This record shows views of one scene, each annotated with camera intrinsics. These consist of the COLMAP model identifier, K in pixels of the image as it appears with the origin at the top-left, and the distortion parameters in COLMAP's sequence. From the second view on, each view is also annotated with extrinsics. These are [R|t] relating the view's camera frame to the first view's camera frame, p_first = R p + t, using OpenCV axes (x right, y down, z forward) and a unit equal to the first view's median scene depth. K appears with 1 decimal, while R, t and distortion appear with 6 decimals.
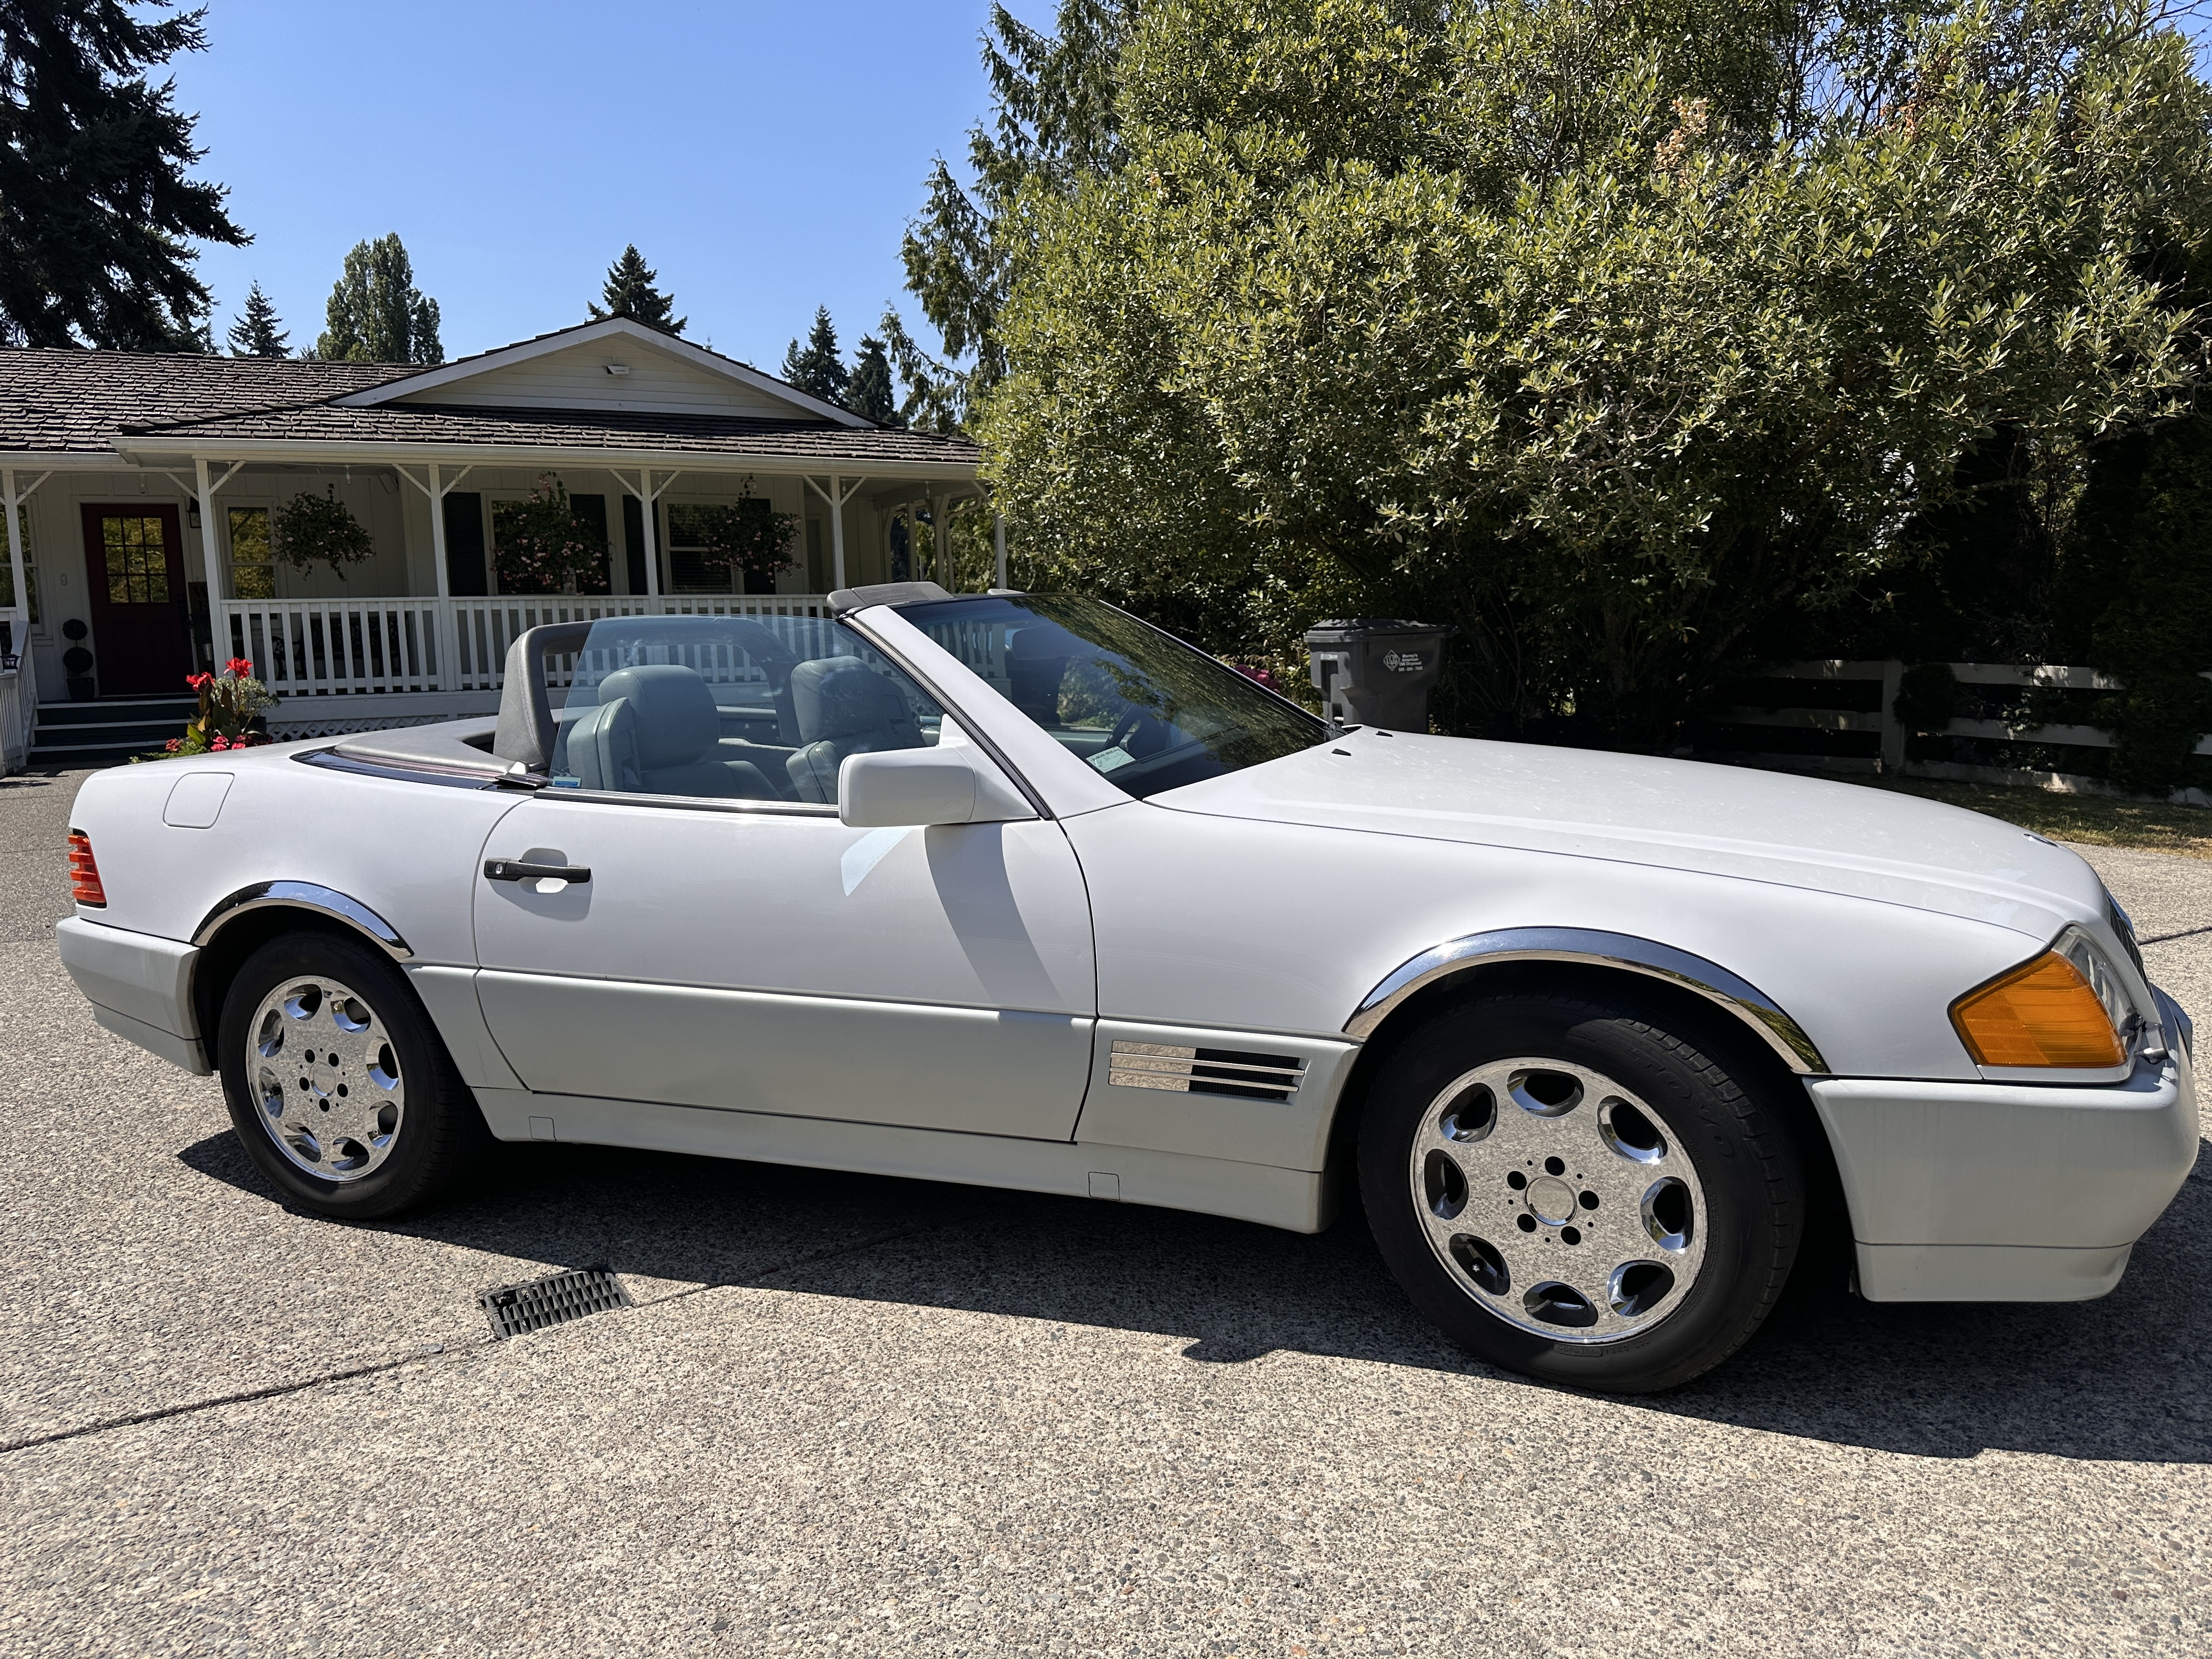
lens RADIAL K [[1511.7, 0, 1109.0], [0, 1511.7, 852.9], [0, 0, 1]] dist [0.088684, -0.146058]
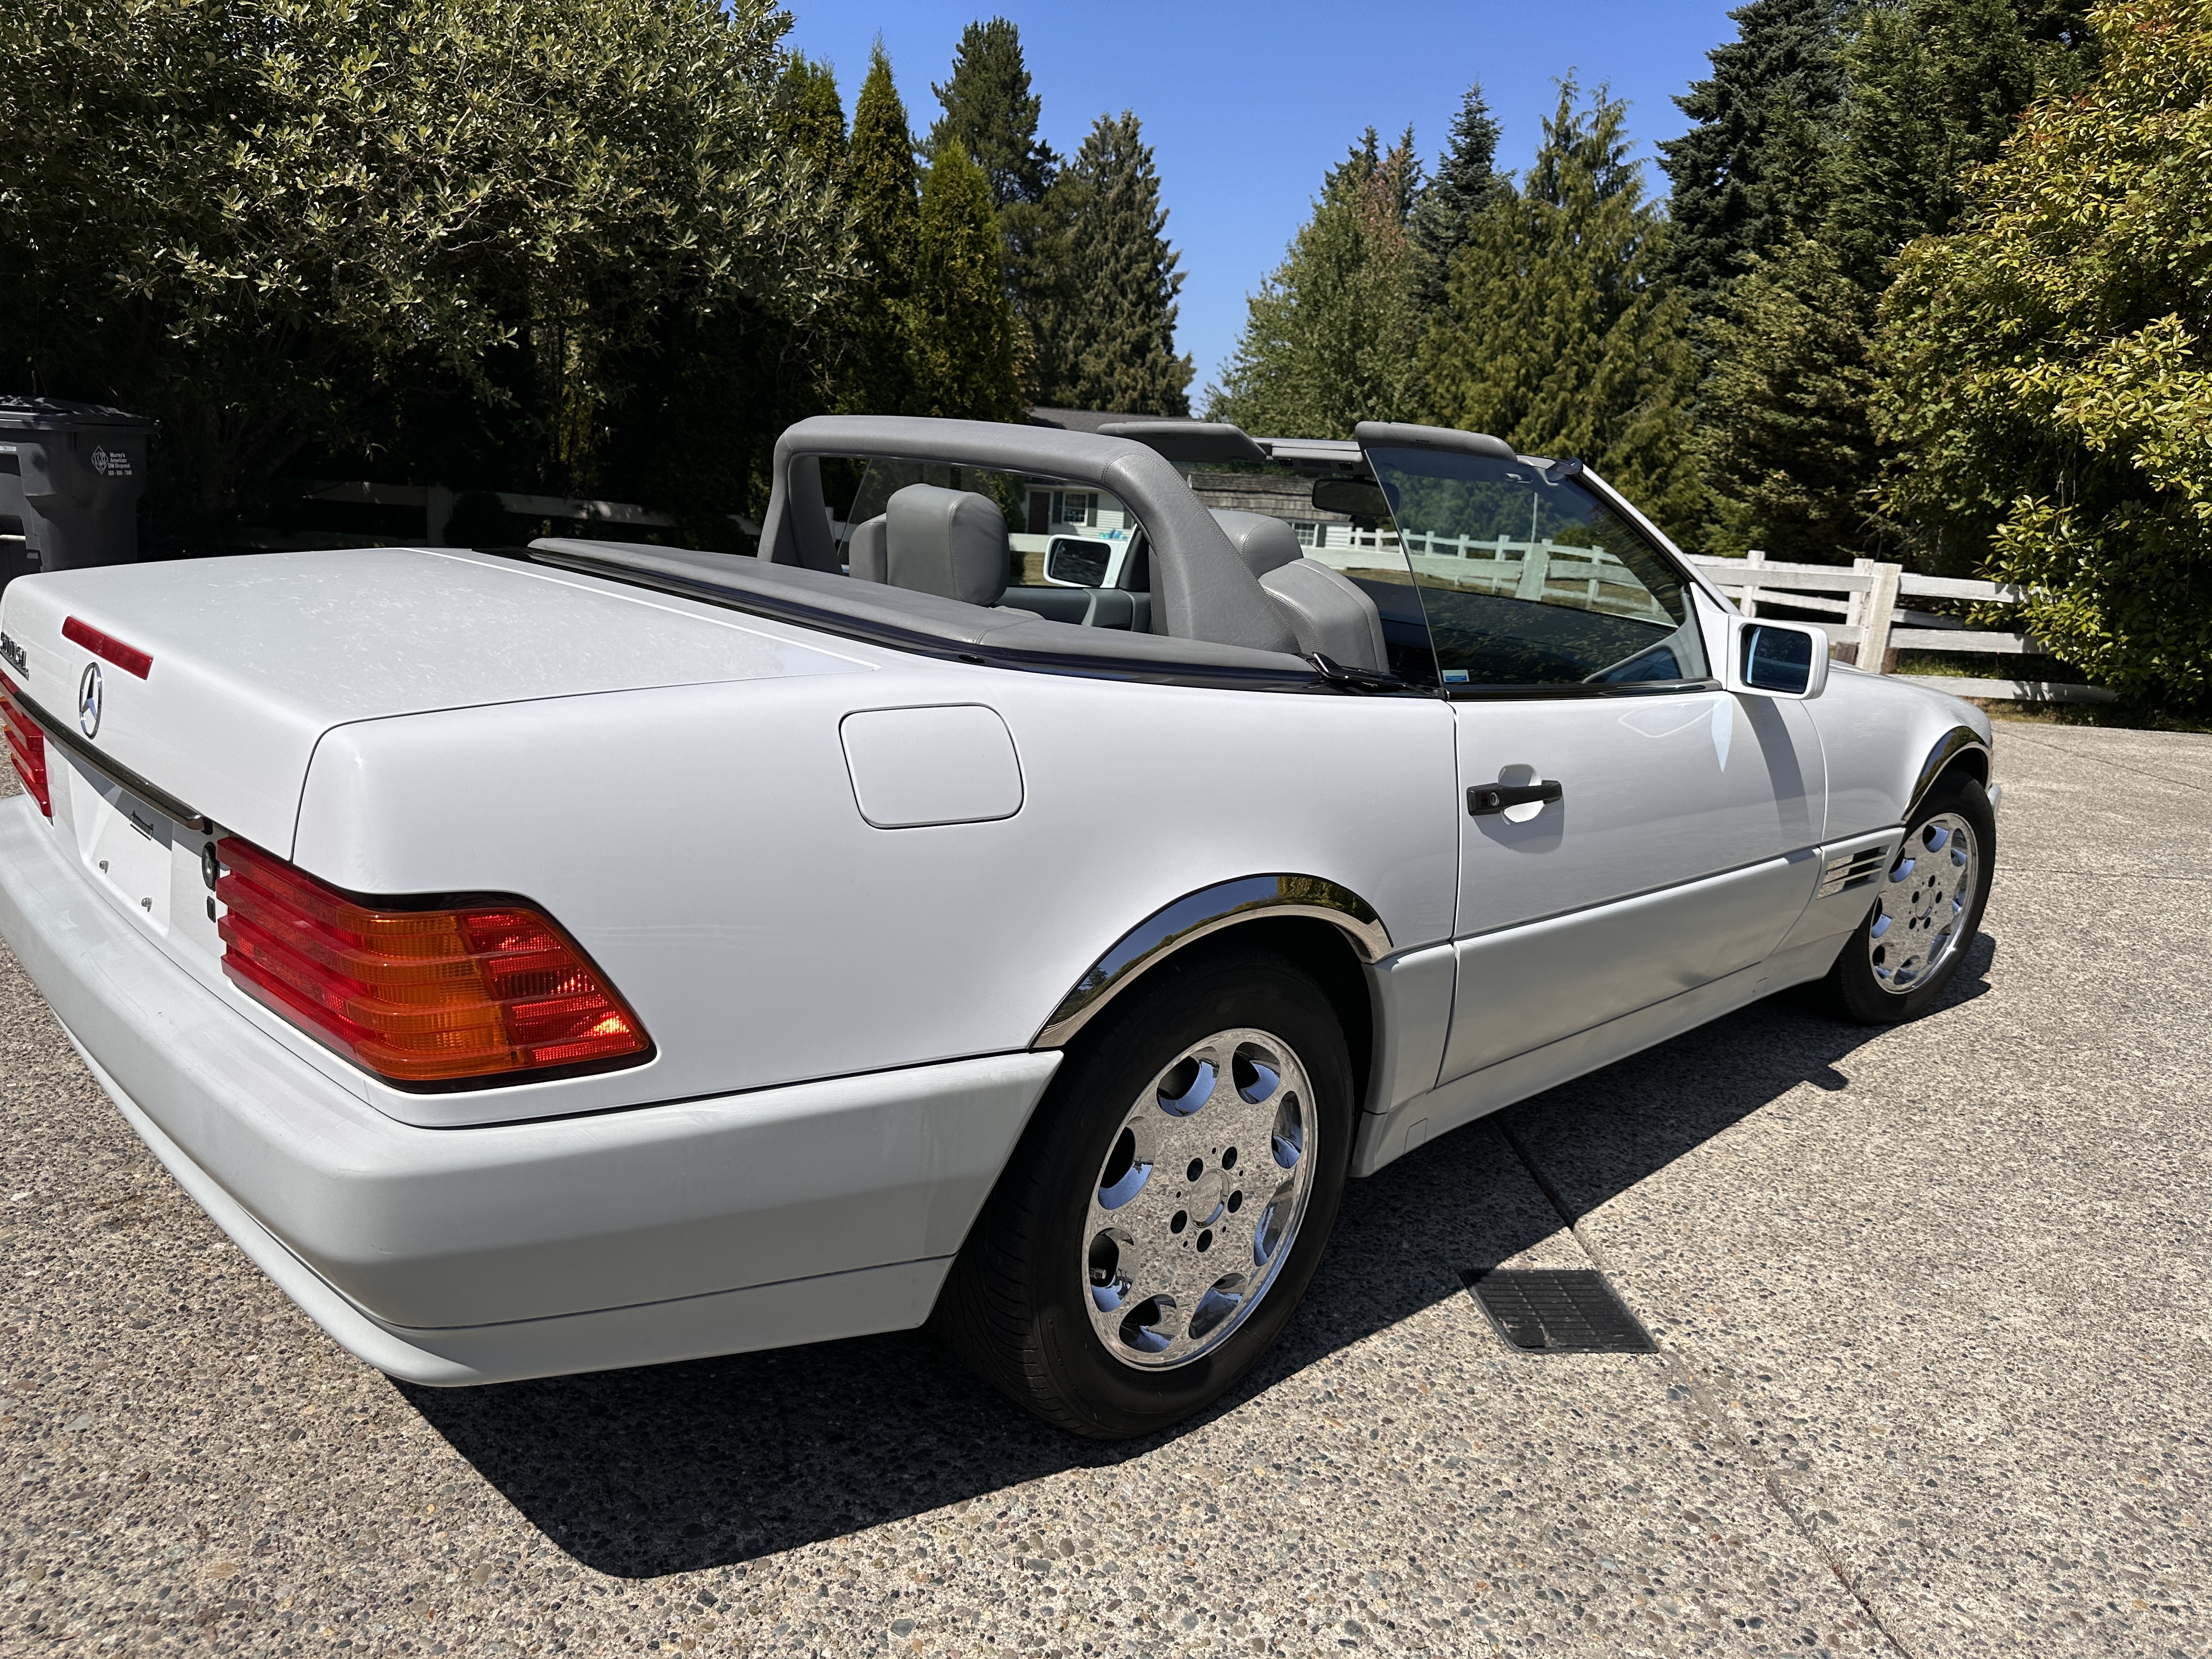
lens RADIAL K [[1569.9, 0, 1099.7], [0, 1569.9, 836.3], [0, 0, 1]] dist [-0.004001, -0.004017]
pose [[0.404938, -0.149282, 0.902076, -0.389307], [0.055763, 0.988777, 0.138599, -0.028862], [-0.912642, -0.005821, 0.408718, 0.291397]]
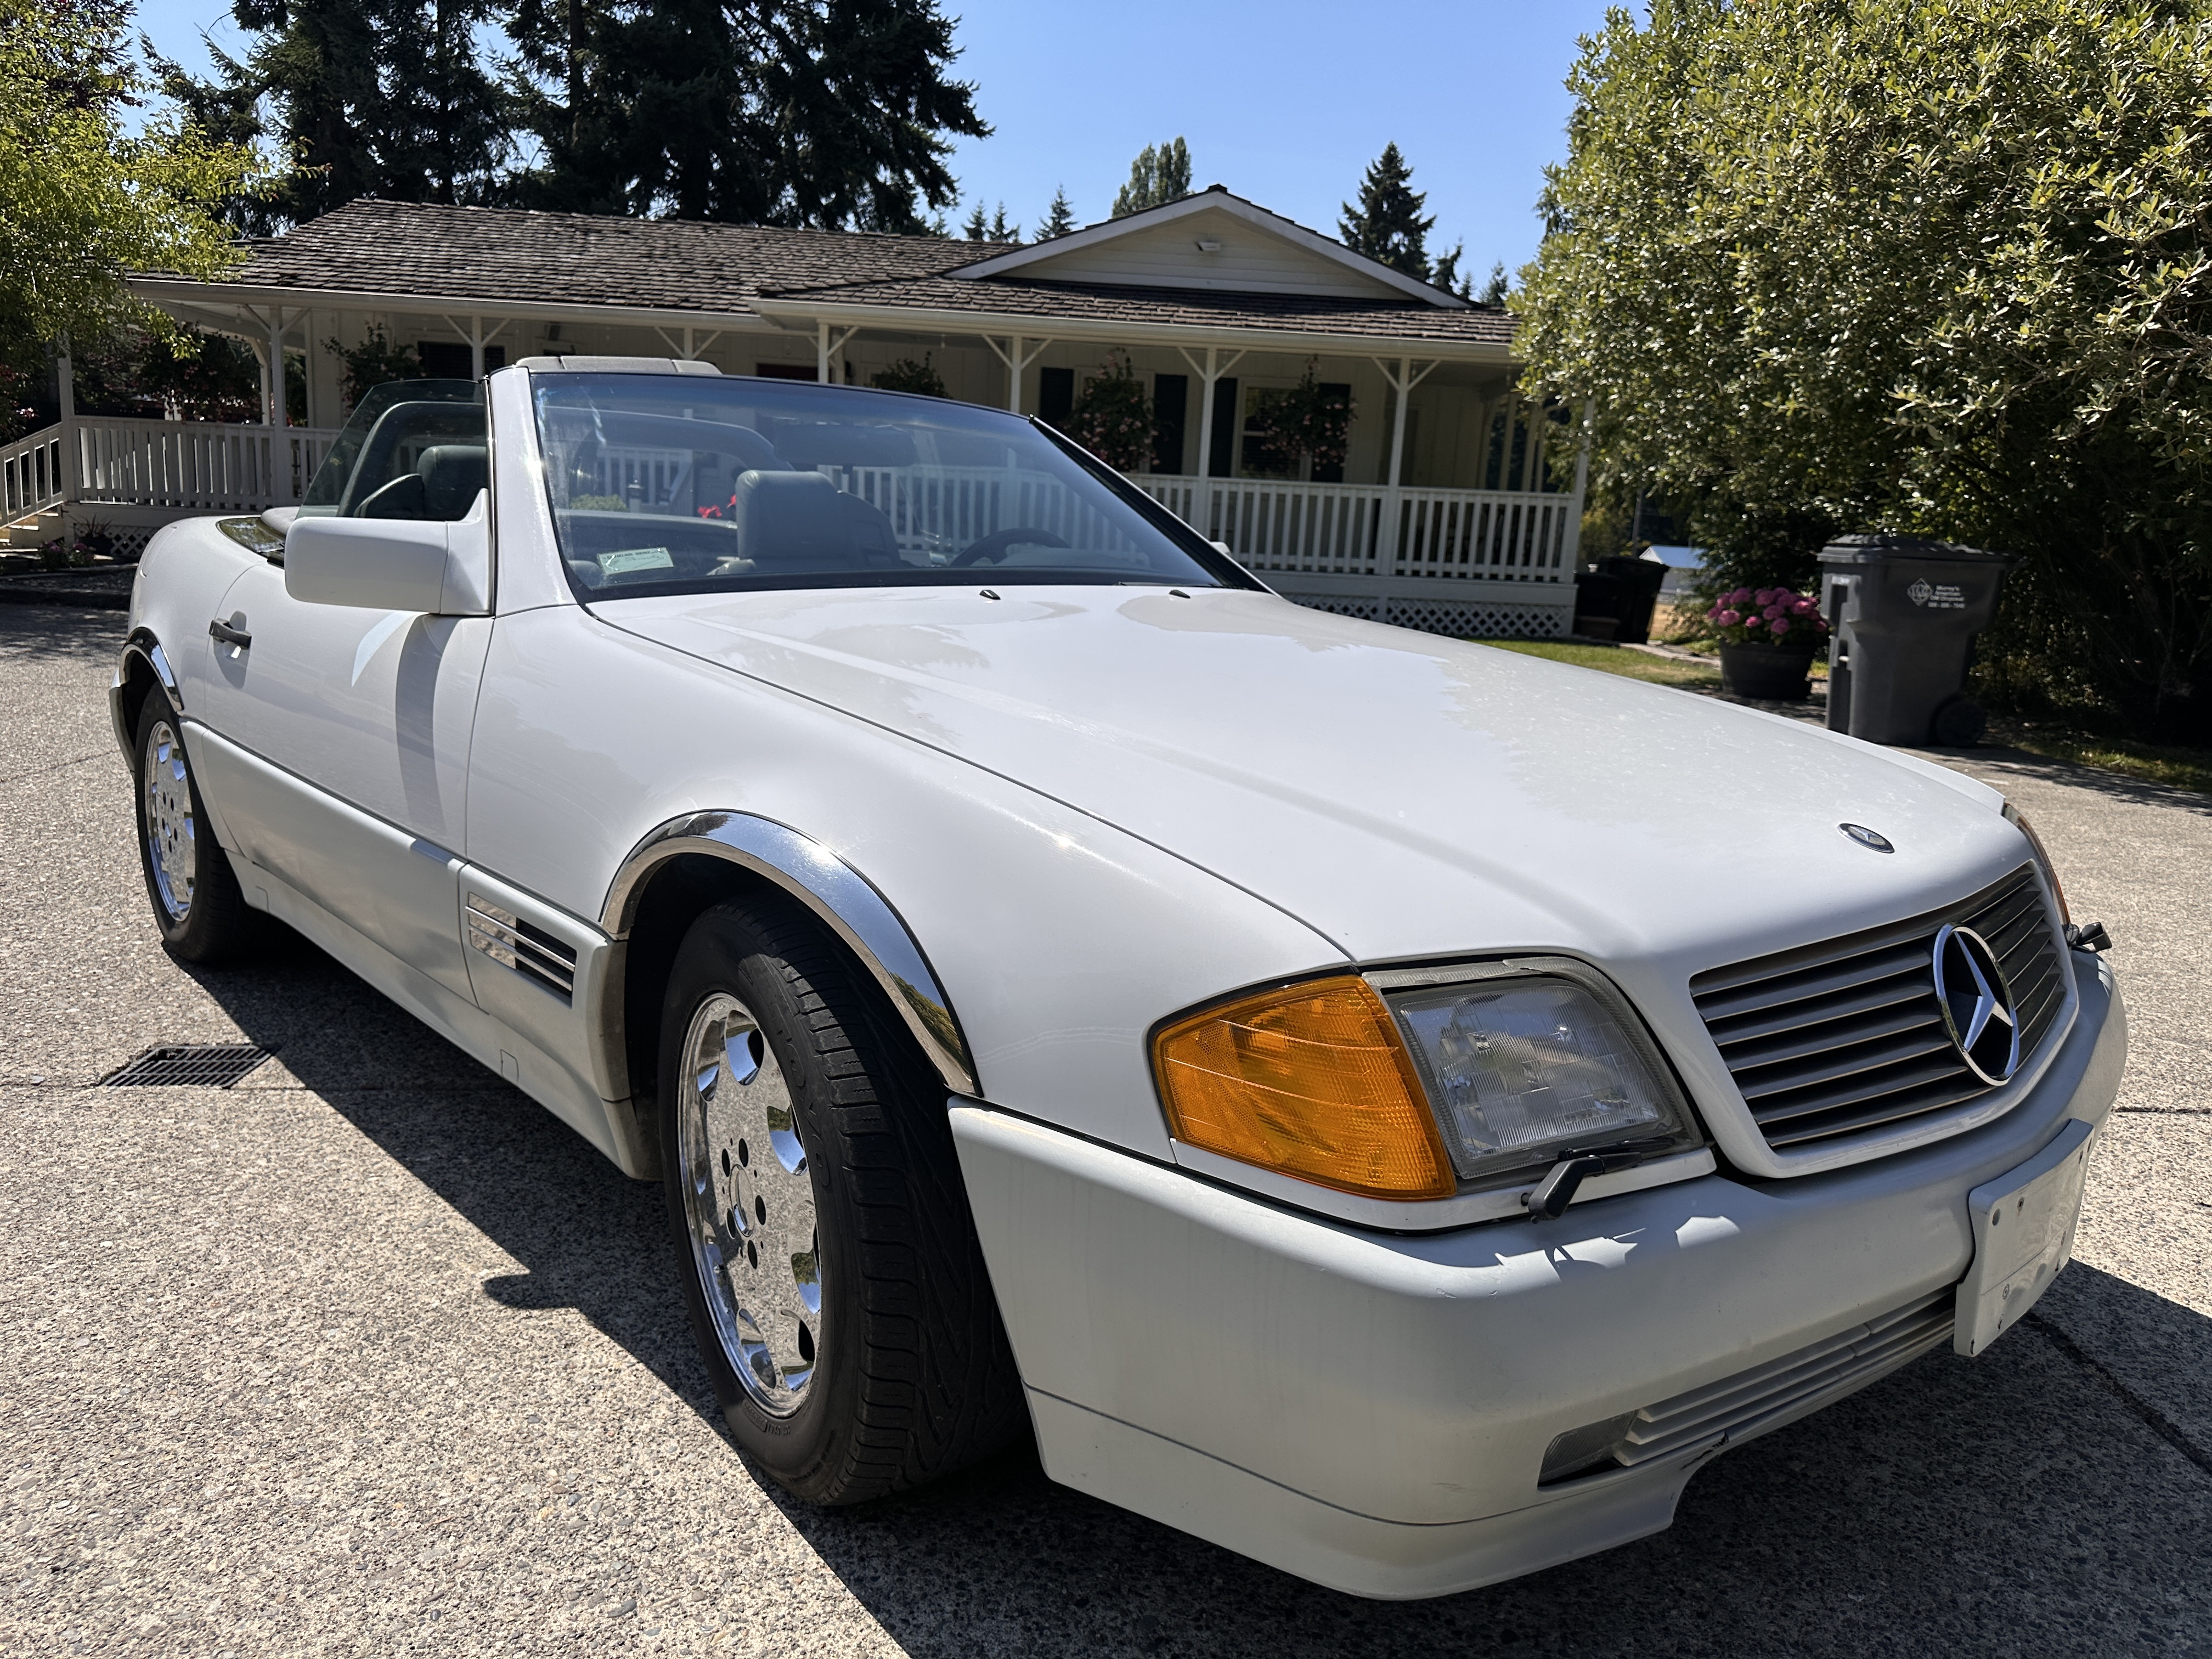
lens RADIAL K [[1539.1, 0, 1106.0], [0, 1539.1, 829.5], [0, 0, 1]] dist [0.051770, -0.075313]
pose [[0.899507, 0.154504, -0.408675, 0.184647], [-0.137867, 0.987970, 0.070064, -0.003818], [0.414583, -0.006681, 0.909987, 0.109480]]
